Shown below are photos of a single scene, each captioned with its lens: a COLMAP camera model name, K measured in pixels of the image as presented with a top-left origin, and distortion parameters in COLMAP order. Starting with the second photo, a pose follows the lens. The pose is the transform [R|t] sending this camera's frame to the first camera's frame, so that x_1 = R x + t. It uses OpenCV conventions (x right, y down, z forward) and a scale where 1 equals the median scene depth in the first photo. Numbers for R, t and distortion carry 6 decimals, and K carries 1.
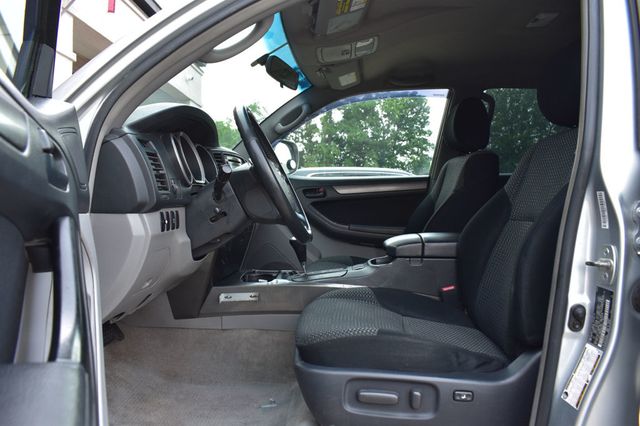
lens RADIAL K [[497.9, 0, 317.9], [0, 497.9, 209.1], [0, 0, 1]] dist [-0.100537, 0.022032]
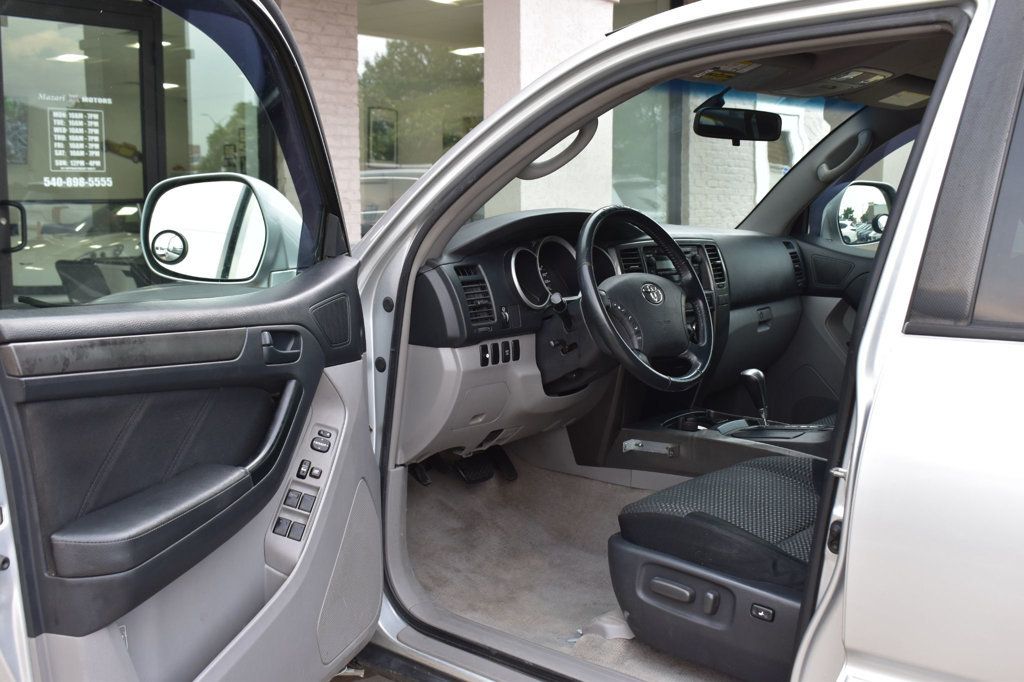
lens RADIAL K [[1208.0, 0, 513.1], [0, 1208.0, 343.8], [0, 0, 1]] dist [-0.034338, 0.000000]
pose [[0.771720, 0.088663, -0.629752, 1.119111], [-0.014664, 0.992452, 0.121758, -0.265326], [0.635793, -0.084729, 0.767195, -0.679581]]
